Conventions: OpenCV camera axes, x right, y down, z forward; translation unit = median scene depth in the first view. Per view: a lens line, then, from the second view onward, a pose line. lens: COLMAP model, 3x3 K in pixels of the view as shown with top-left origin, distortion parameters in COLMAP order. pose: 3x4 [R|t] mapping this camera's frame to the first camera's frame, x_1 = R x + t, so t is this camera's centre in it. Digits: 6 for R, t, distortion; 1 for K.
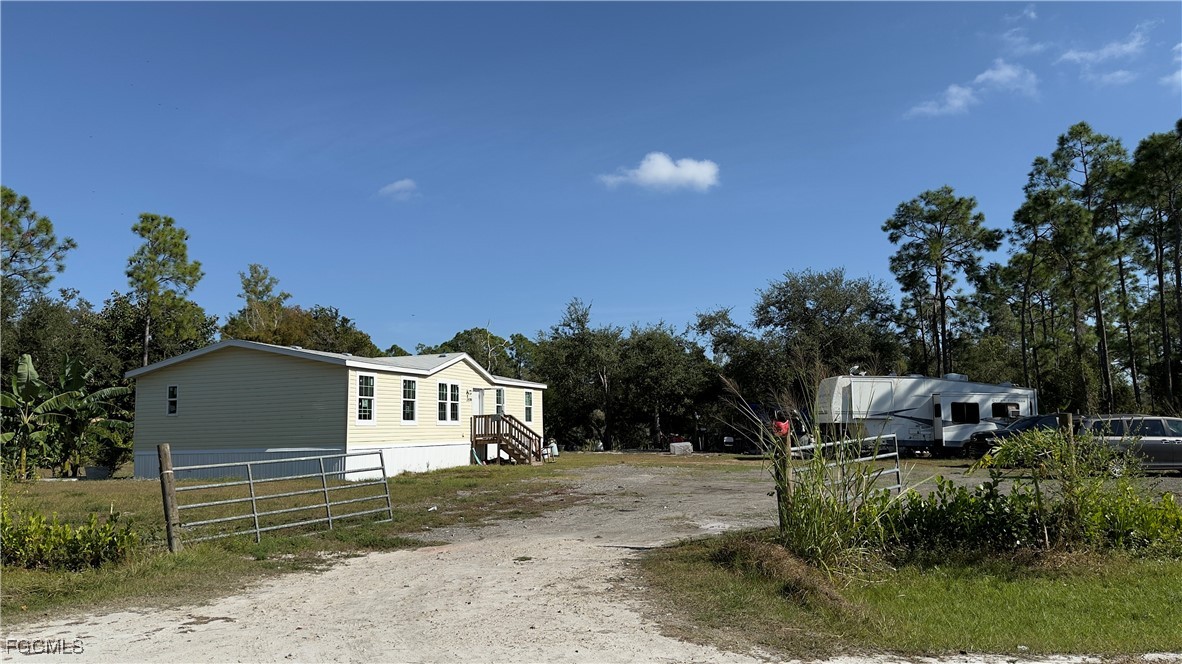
lens RADIAL K [[818.0, 0, 589.9], [0, 818.0, 333.5], [0, 0, 1]] dist [0.075276, -0.089471]
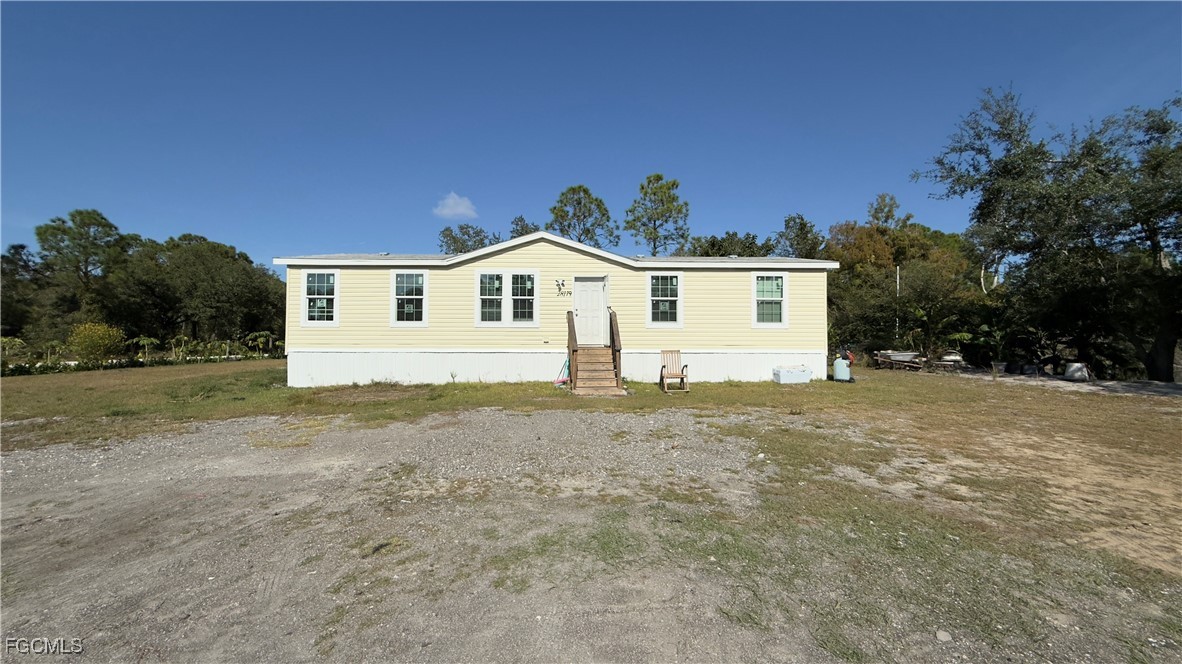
lens RADIAL K [[469.7, 0, 585.2], [0, 469.7, 334.8], [0, 0, 1]] dist [0.000604, -0.000090]
pose [[0.338222, 0.017775, -0.940899, 0.276408], [0.101923, 0.993248, 0.055402, 0.102891], [0.935531, -0.114637, 0.334127, 0.930936]]
